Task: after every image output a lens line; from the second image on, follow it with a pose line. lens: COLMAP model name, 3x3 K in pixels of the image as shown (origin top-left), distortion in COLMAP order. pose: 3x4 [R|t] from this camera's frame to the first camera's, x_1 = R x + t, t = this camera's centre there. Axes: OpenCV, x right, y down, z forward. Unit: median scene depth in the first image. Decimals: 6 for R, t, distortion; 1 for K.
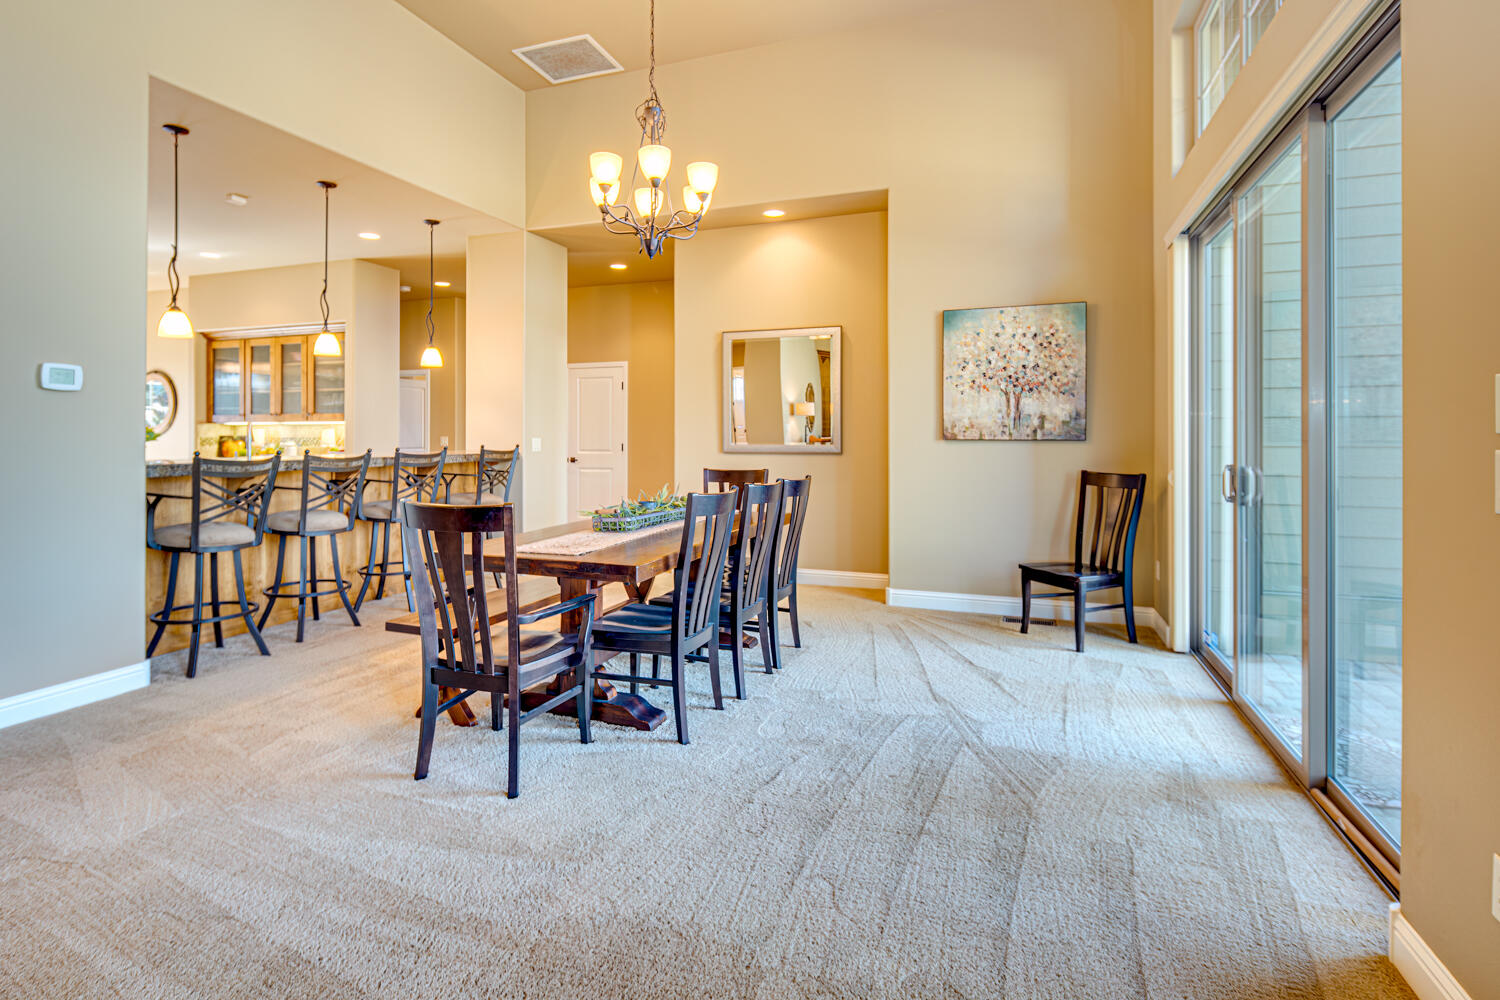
lens RADIAL K [[731.6, 0, 741.9], [0, 731.6, 439.3], [0, 0, 1]] dist [0.000742, -0.001109]
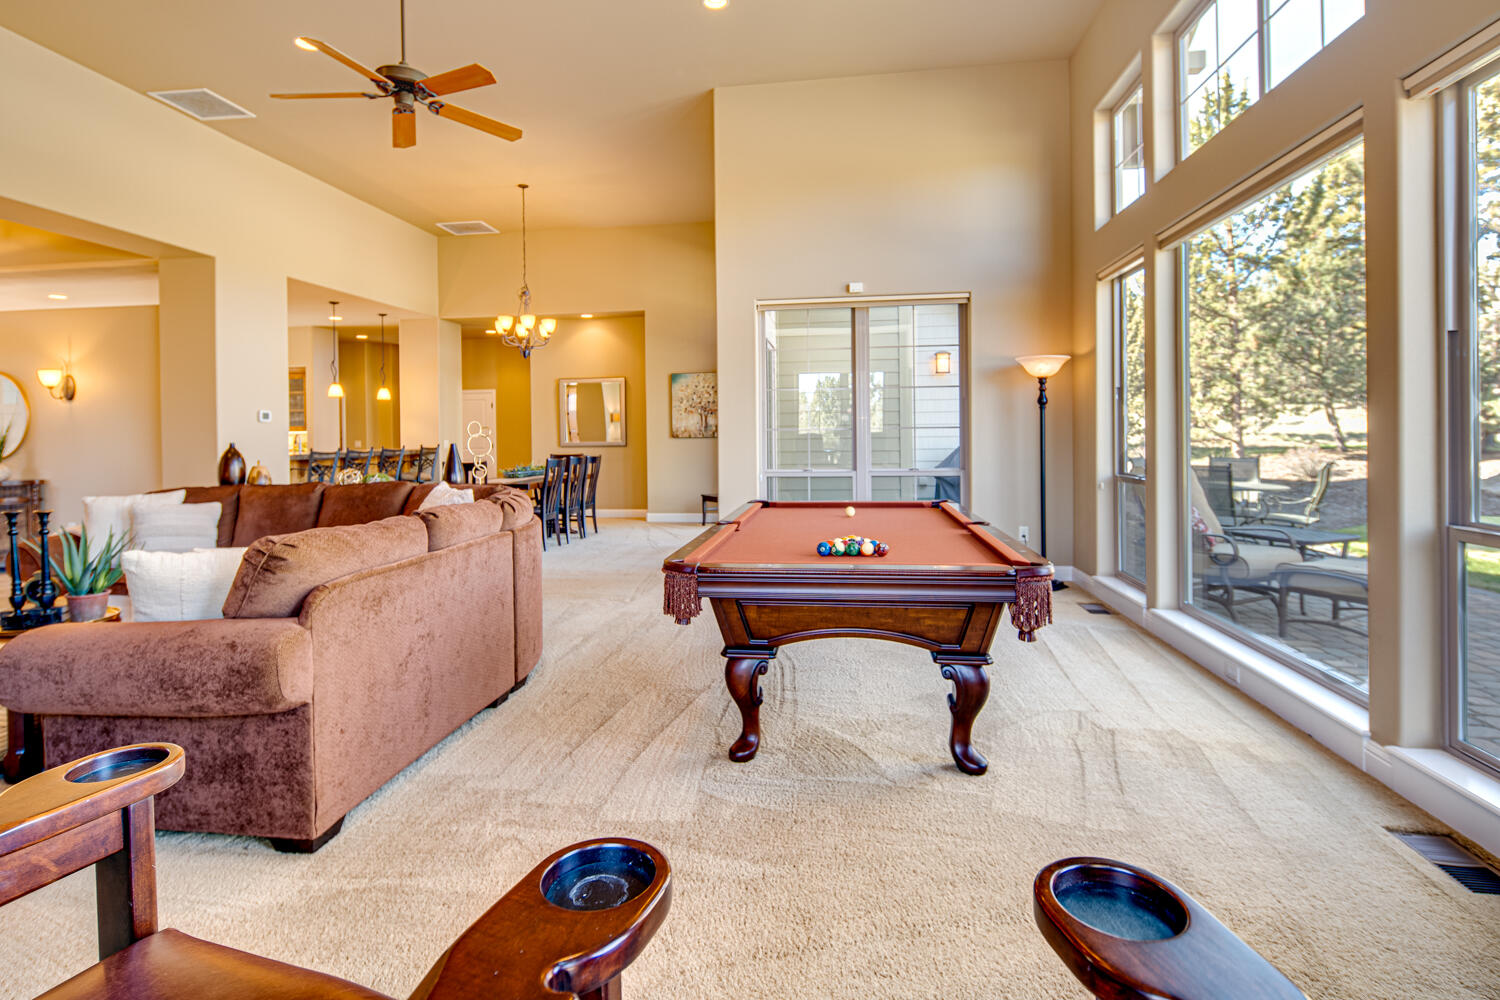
lens RADIAL K [[731.6, 0, 741.9], [0, 731.6, 439.3], [0, 0, 1]] dist [0.000742, -0.001109]
pose [[0.976943, -0.014003, 0.213043, 0.033337], [0.014289, 0.999898, 0.000197, 0.007607], [-0.213024, 0.002852, 0.977043, -1.024439]]
